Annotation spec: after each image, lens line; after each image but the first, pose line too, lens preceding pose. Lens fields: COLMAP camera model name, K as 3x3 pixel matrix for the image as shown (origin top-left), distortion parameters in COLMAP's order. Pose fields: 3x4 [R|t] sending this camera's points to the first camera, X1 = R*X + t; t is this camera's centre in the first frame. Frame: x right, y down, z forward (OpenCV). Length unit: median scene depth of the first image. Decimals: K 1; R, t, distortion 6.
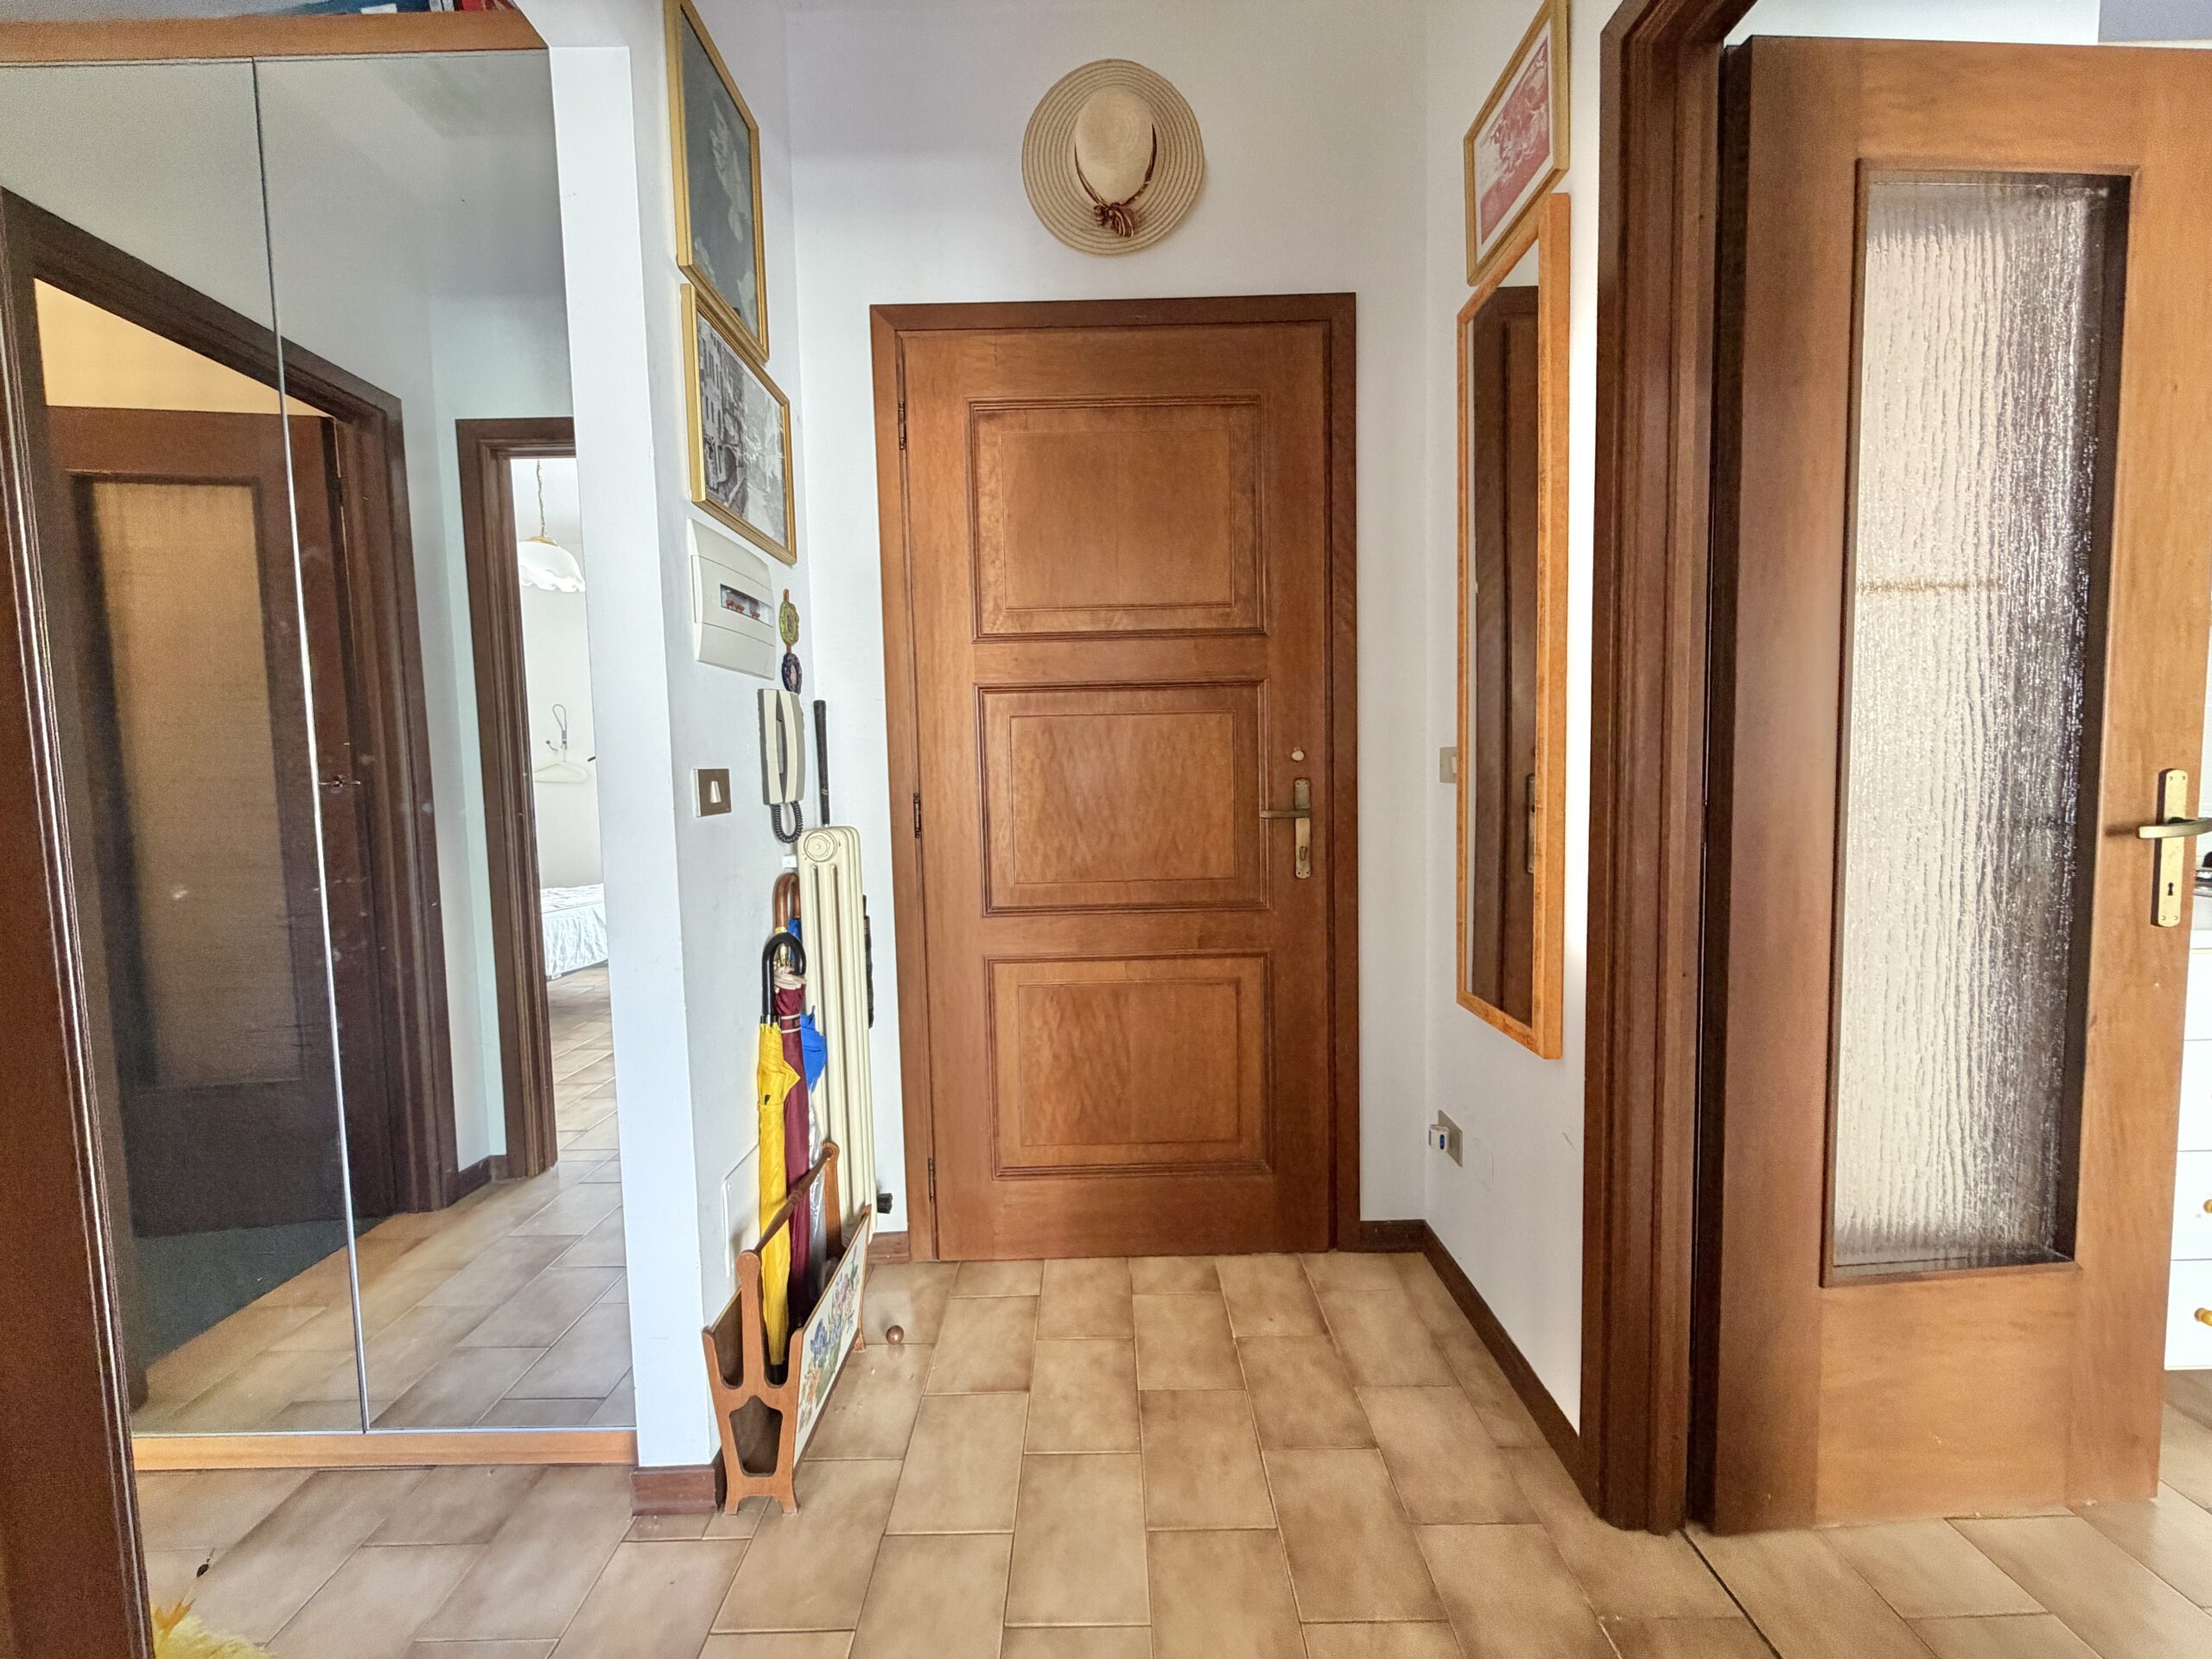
lens RADIAL K [[879.9, 0, 1102.1], [0, 879.9, 832.7], [0, 0, 1]] dist [0.000522, -0.000299]
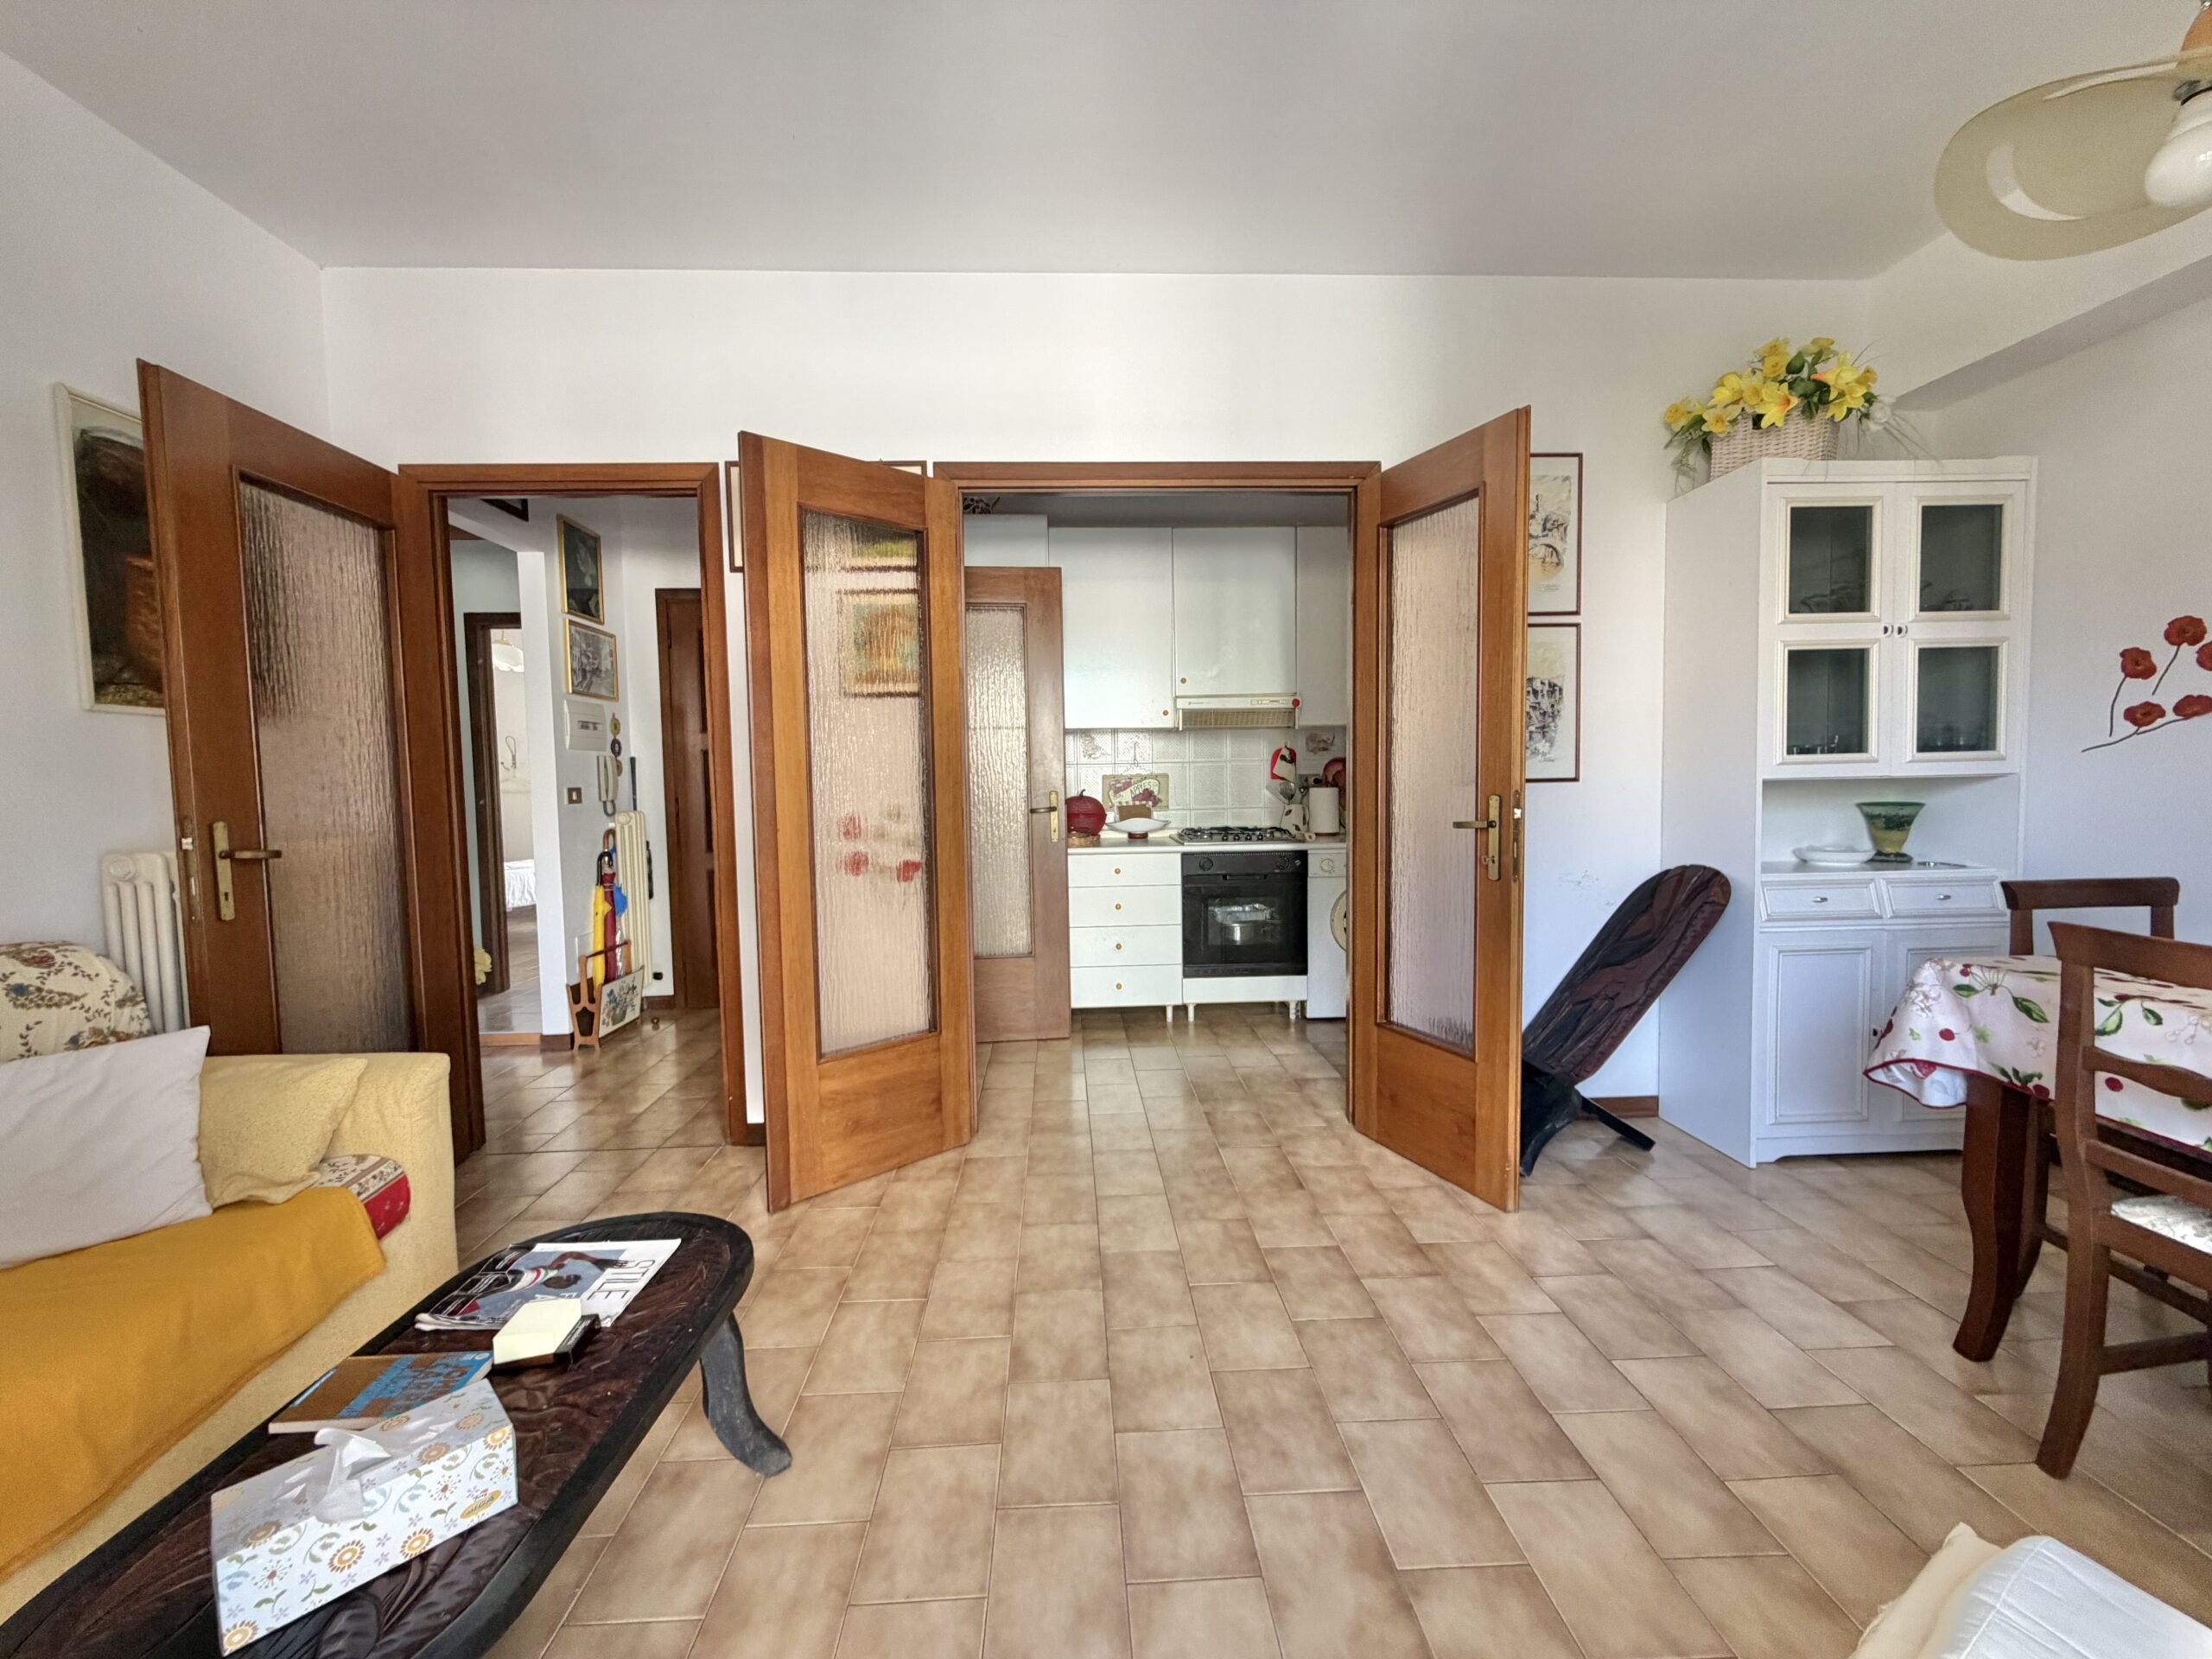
lens RADIAL K [[879.9, 0, 1095.8], [0, 879.9, 829.4], [0, 0, 1]] dist [0.000522, -0.000299]
pose [[0.999172, 0.004891, 0.040396, 0.954890], [-0.004320, 0.999890, -0.014198, 0.080619], [-0.040461, 0.014012, 0.999083, -1.608888]]
